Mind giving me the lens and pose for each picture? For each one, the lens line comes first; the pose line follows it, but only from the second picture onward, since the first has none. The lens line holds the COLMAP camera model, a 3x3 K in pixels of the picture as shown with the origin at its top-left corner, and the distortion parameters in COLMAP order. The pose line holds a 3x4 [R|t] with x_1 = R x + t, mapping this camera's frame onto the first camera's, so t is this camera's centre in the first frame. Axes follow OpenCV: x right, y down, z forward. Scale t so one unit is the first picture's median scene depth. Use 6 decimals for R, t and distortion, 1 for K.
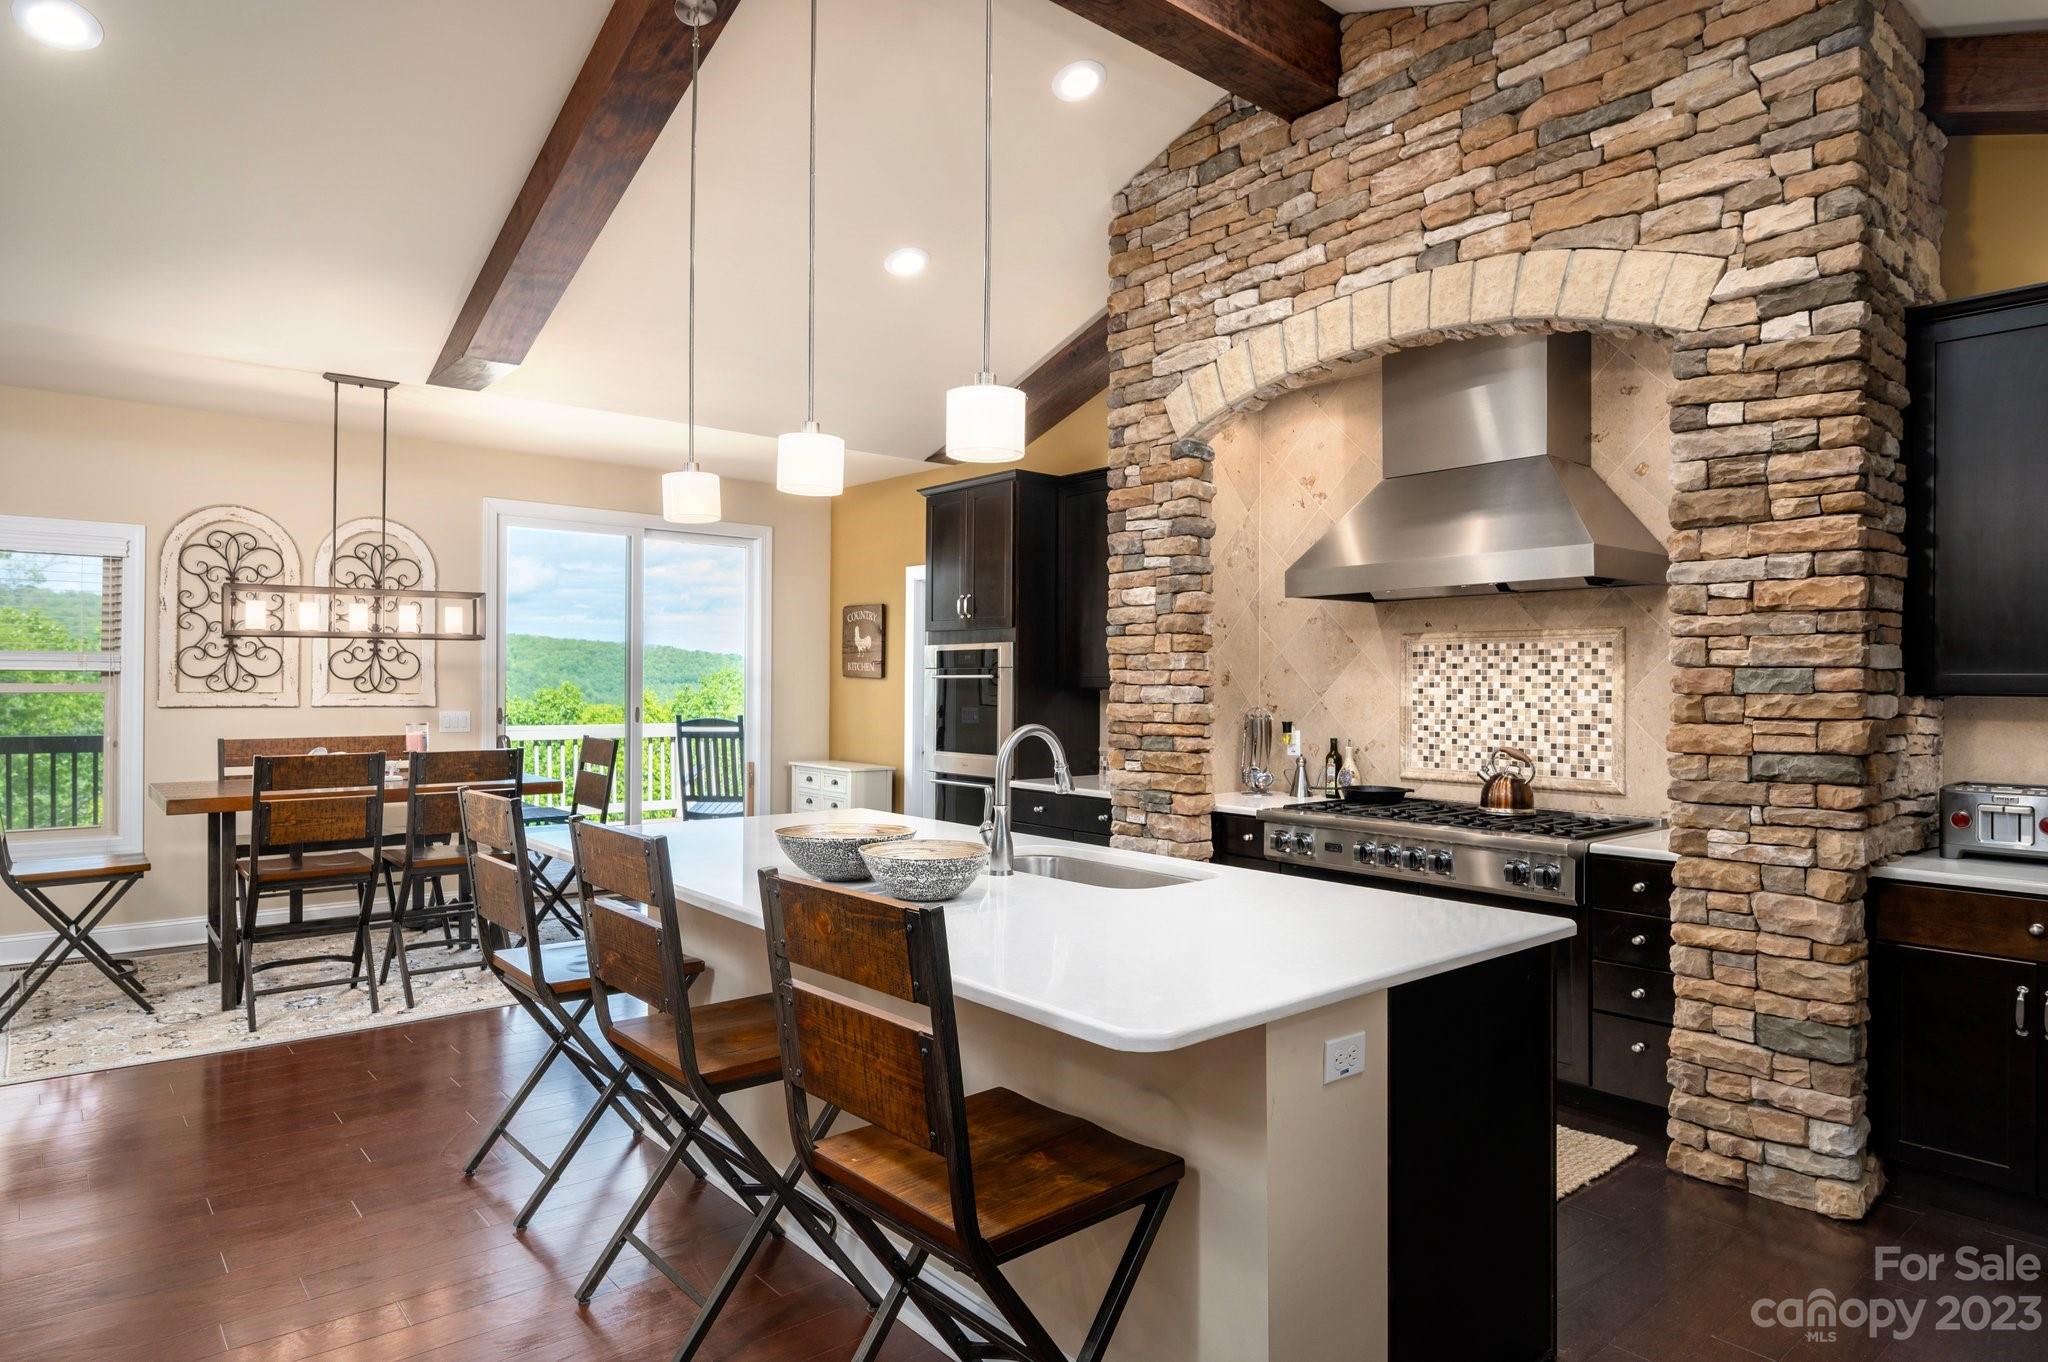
lens RADIAL K [[1194.7, 0, 1022.5], [0, 1194.7, 679.6], [0, 0, 1]] dist [0.000555, 0.001279]
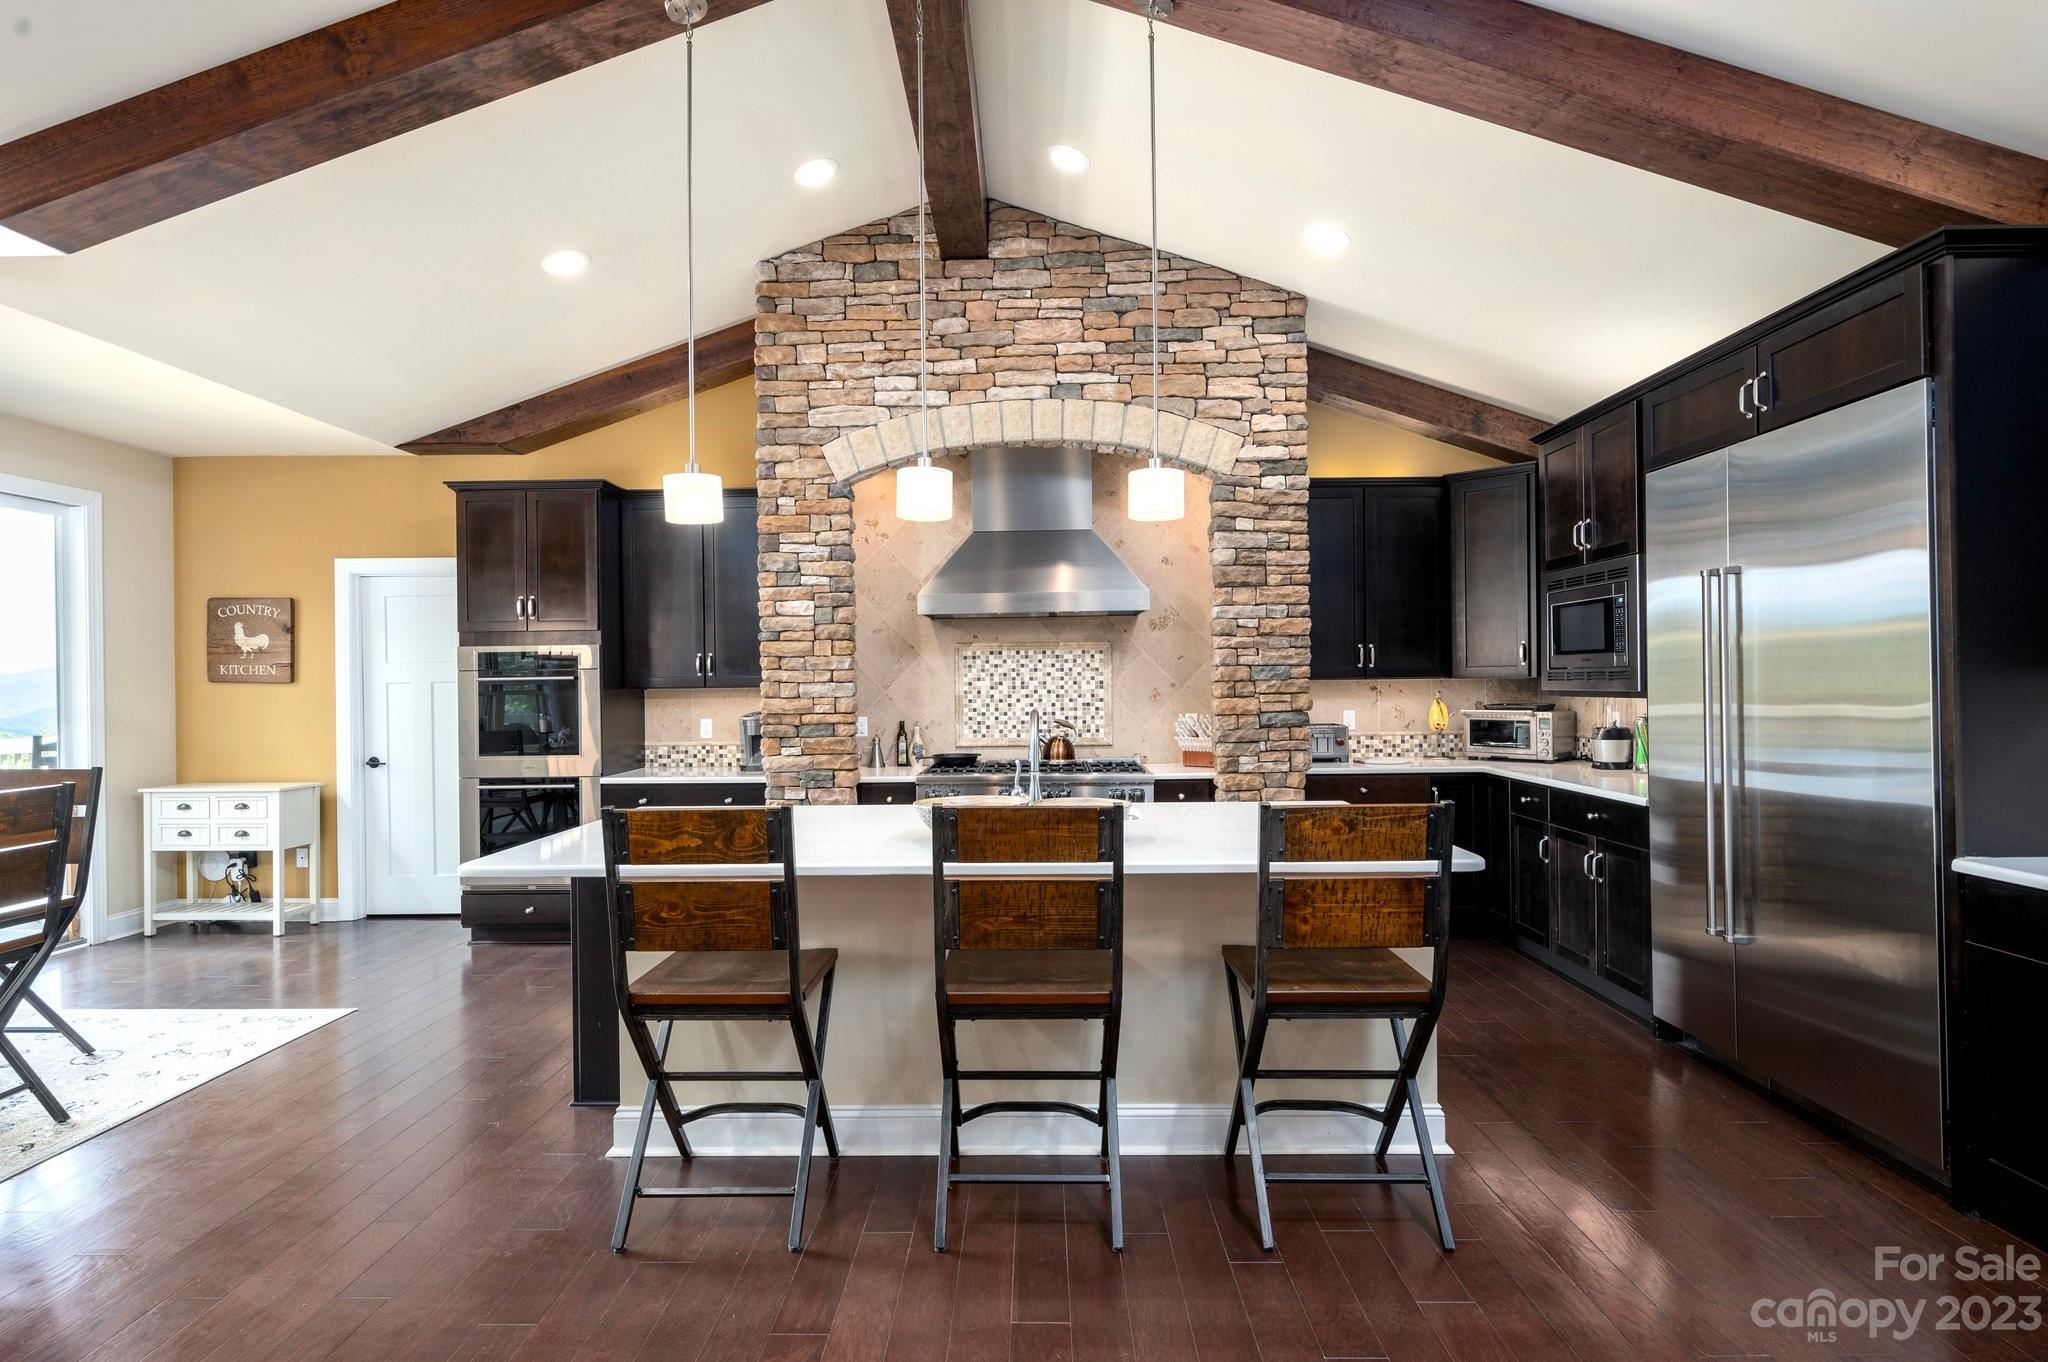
lens RADIAL K [[1016.9, 0, 1021.8], [0, 1016.9, 680.5], [0, 0, 1]] dist [0.001281, -0.000270]
pose [[0.655932, -0.014317, 0.754684, -0.596815], [0.012771, 0.999887, 0.007870, -0.003356], [-0.754712, 0.004476, 0.656041, 0.191827]]
